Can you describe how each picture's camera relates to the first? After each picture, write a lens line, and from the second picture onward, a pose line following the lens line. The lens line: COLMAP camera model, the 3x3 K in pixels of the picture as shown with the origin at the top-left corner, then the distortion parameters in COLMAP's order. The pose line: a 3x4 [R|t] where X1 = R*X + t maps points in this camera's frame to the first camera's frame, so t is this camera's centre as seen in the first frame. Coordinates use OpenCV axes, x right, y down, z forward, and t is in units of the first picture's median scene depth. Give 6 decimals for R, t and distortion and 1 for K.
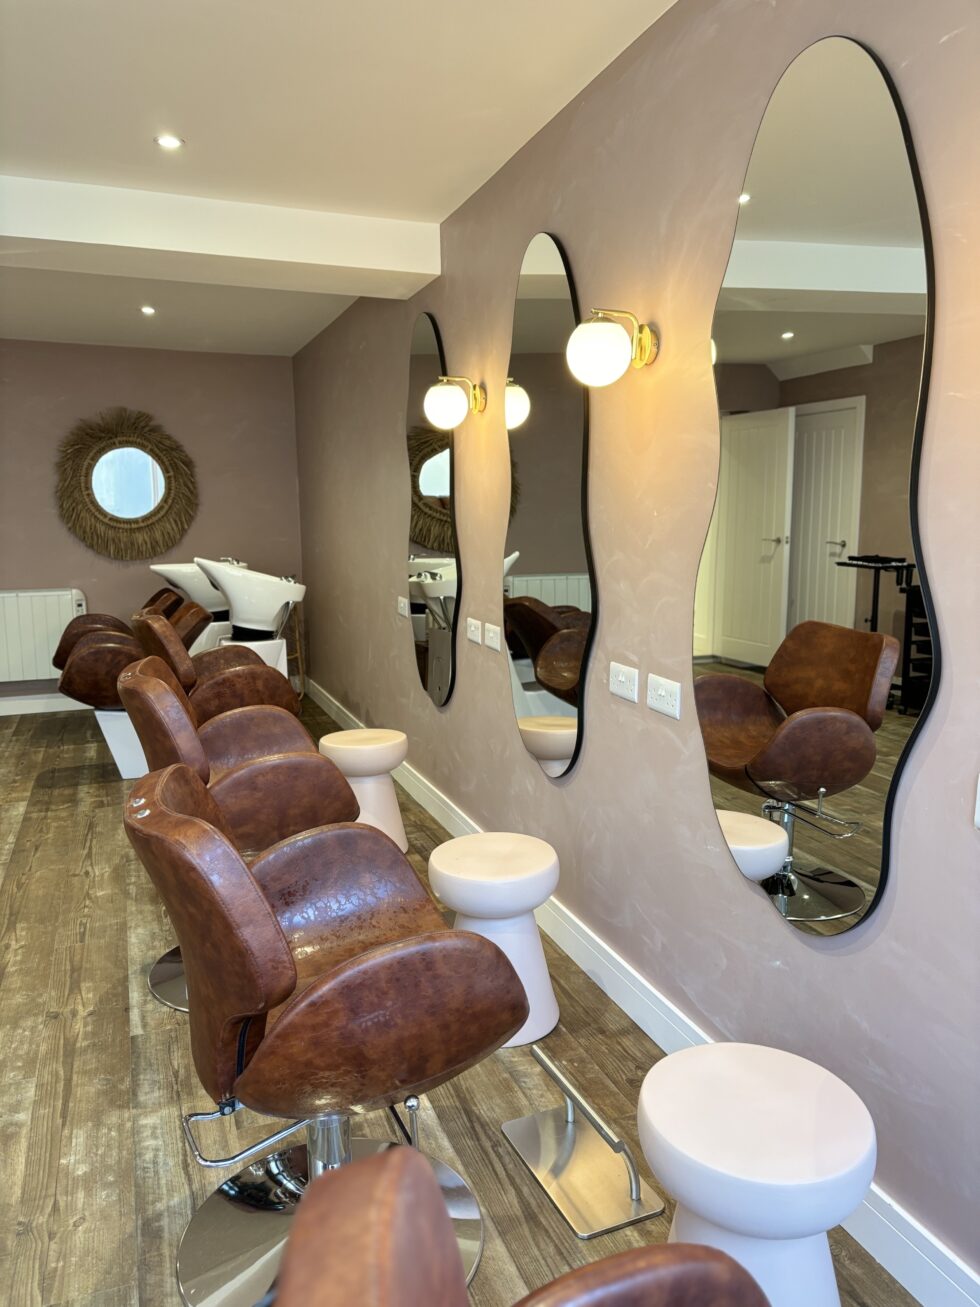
lens RADIAL K [[985.3, 0, 488.6], [0, 985.3, 650.1], [0, 0, 1]] dist [0.048914, -0.049177]
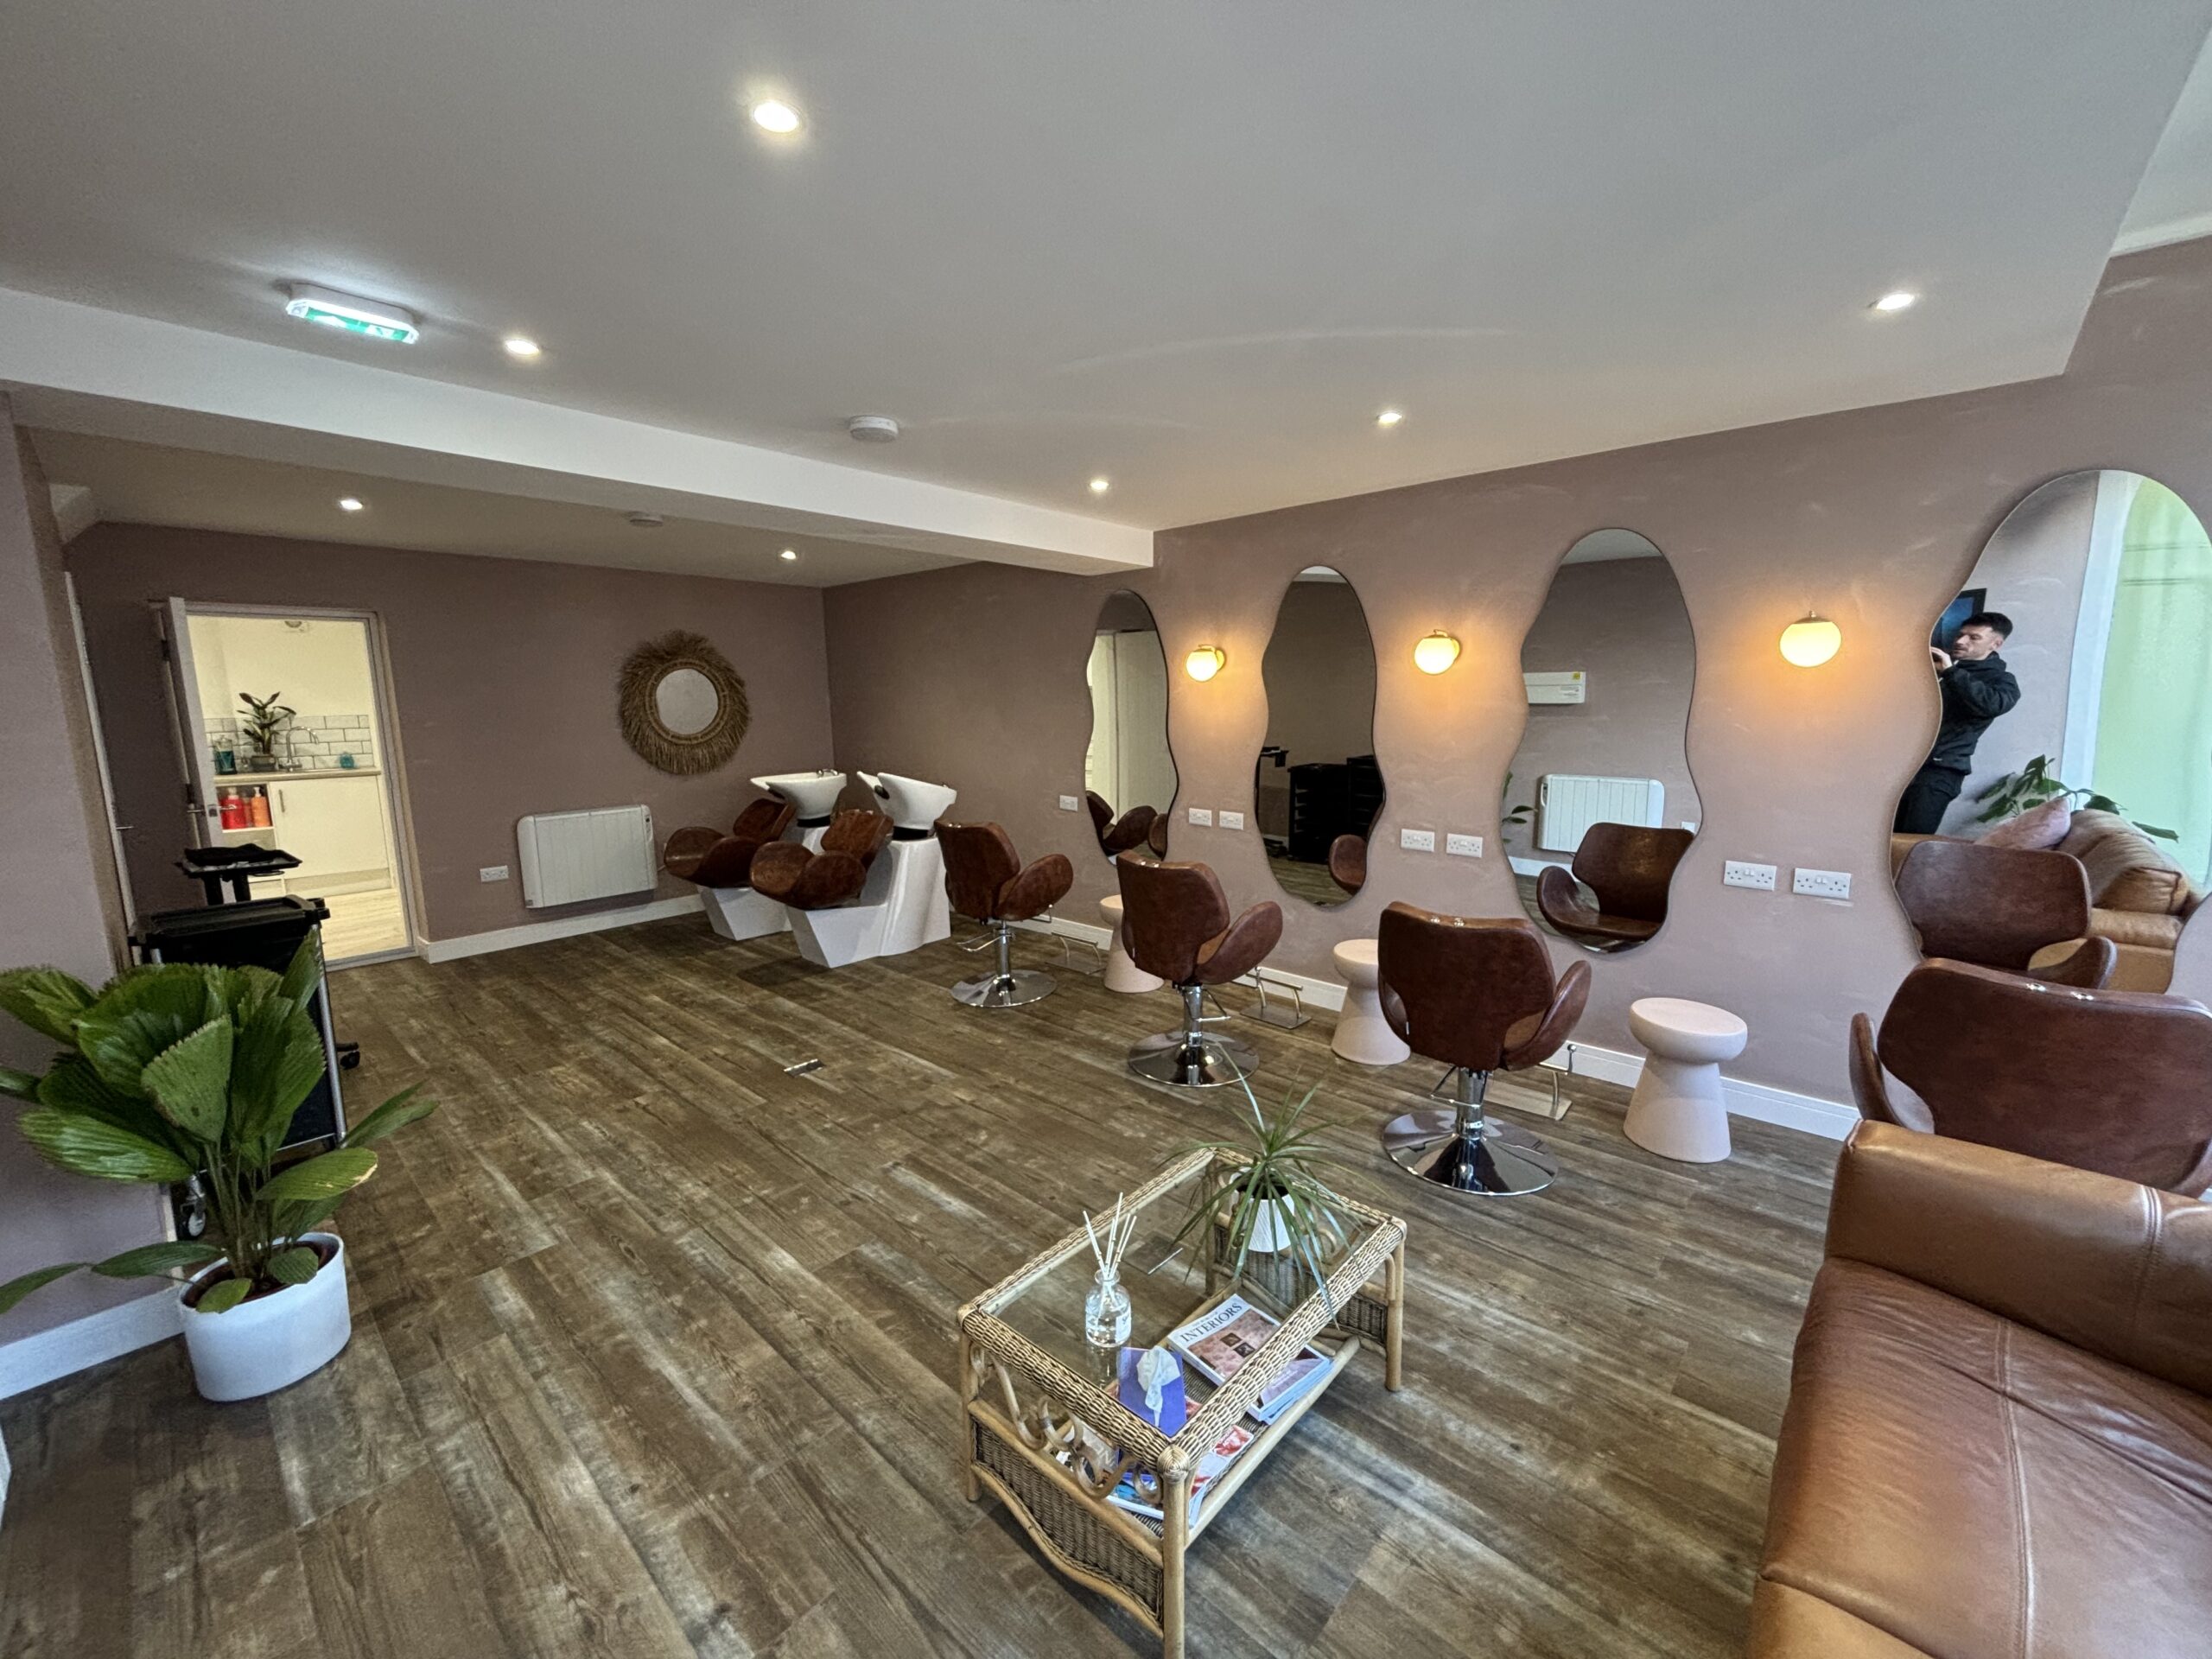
lens RADIAL K [[883.5, 0, 1105.3], [0, 883.5, 830.1], [0, 0, 1]] dist [-0.000707, -0.000216]
pose [[0.884416, -0.083234, 0.459216, -0.421758], [0.074774, 0.996528, 0.036614, -0.033477], [-0.460670, 0.001955, 0.887570, -0.046273]]
